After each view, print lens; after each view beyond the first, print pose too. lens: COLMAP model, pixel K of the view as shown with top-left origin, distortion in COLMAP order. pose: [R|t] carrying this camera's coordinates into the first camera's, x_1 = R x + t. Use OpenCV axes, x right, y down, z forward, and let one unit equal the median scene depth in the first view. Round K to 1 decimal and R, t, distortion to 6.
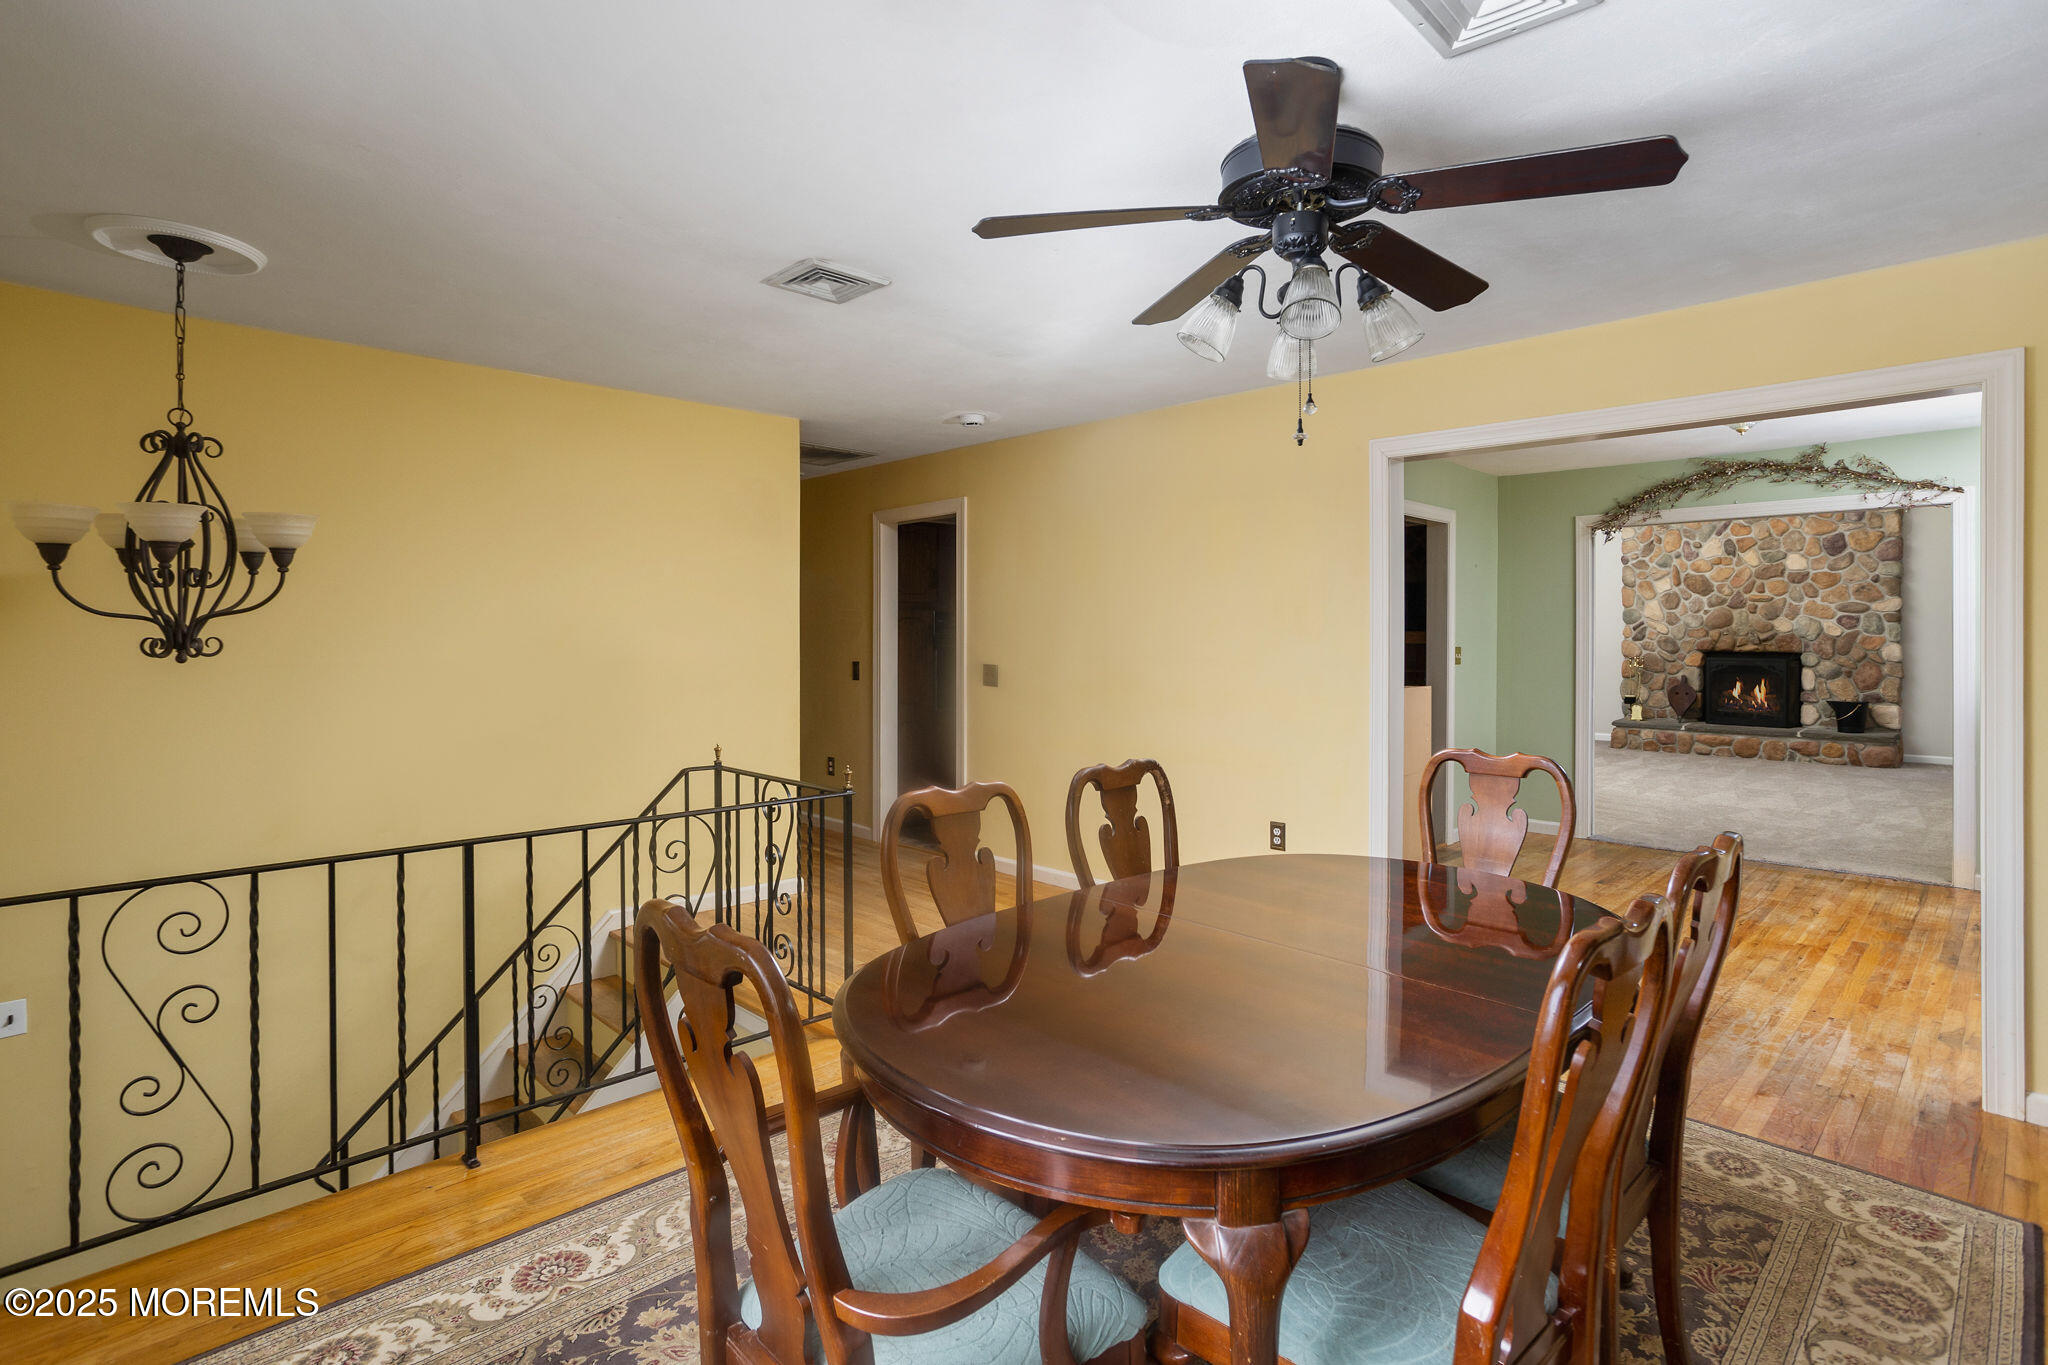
lens RADIAL K [[1009.7, 0, 997.5], [0, 1009.7, 632.9], [0, 0, 1]] dist [-0.056468, 0.025352]
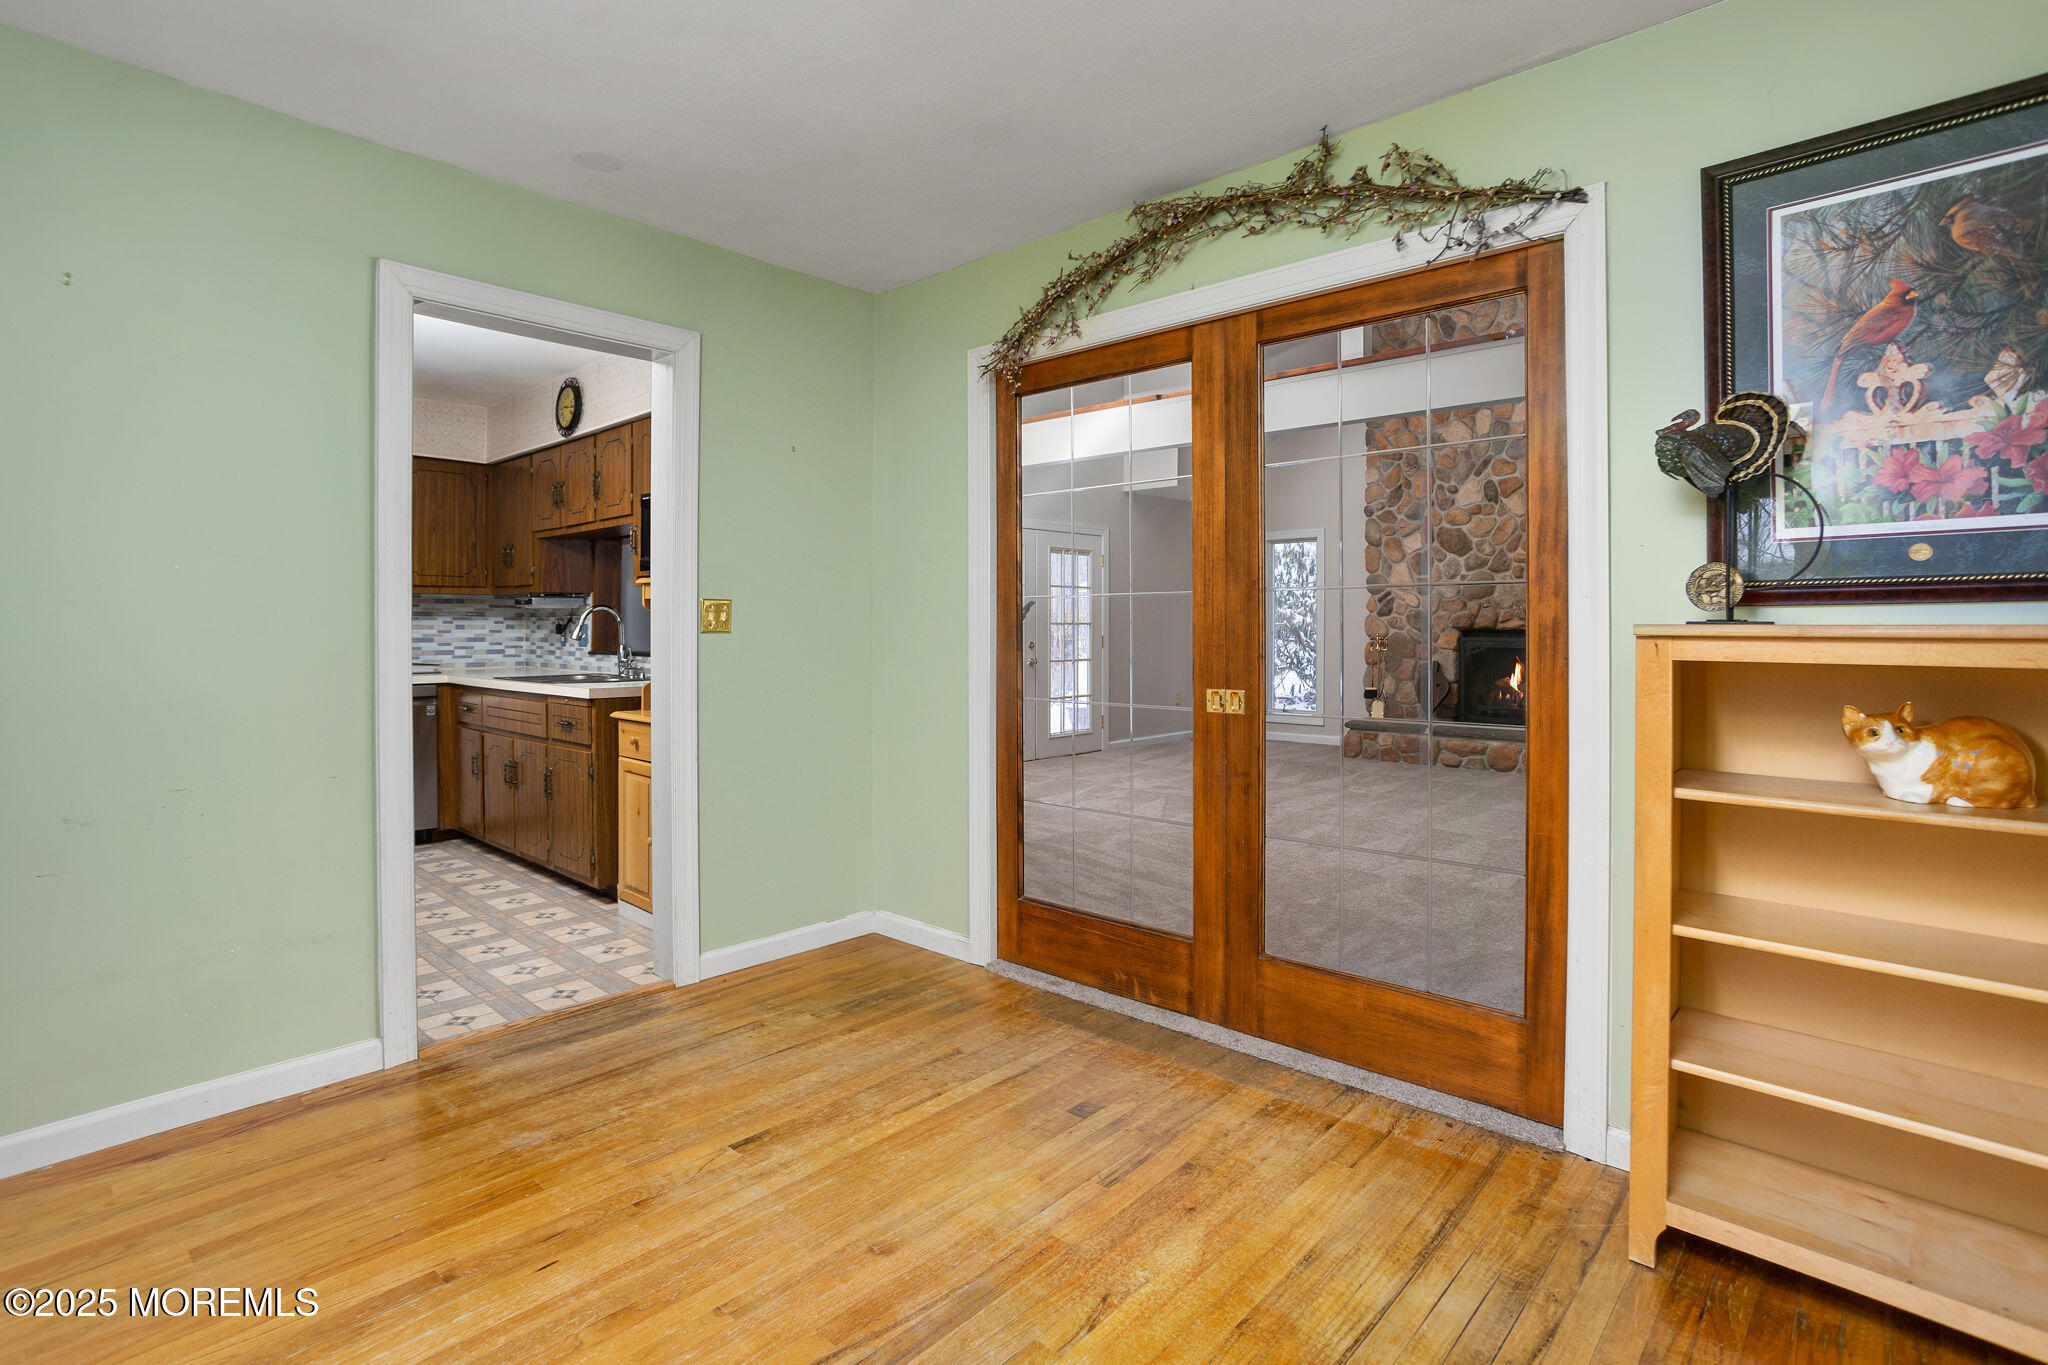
lens RADIAL K [[1009.7, 0, 997.5], [0, 1009.7, 632.9], [0, 0, 1]] dist [-0.056468, 0.025352]
pose [[0.997519, -0.002816, 0.070341, 0.310828], [0.002235, 0.999963, 0.008332, 0.014527], [-0.070362, -0.008154, 0.997488, 0.263246]]
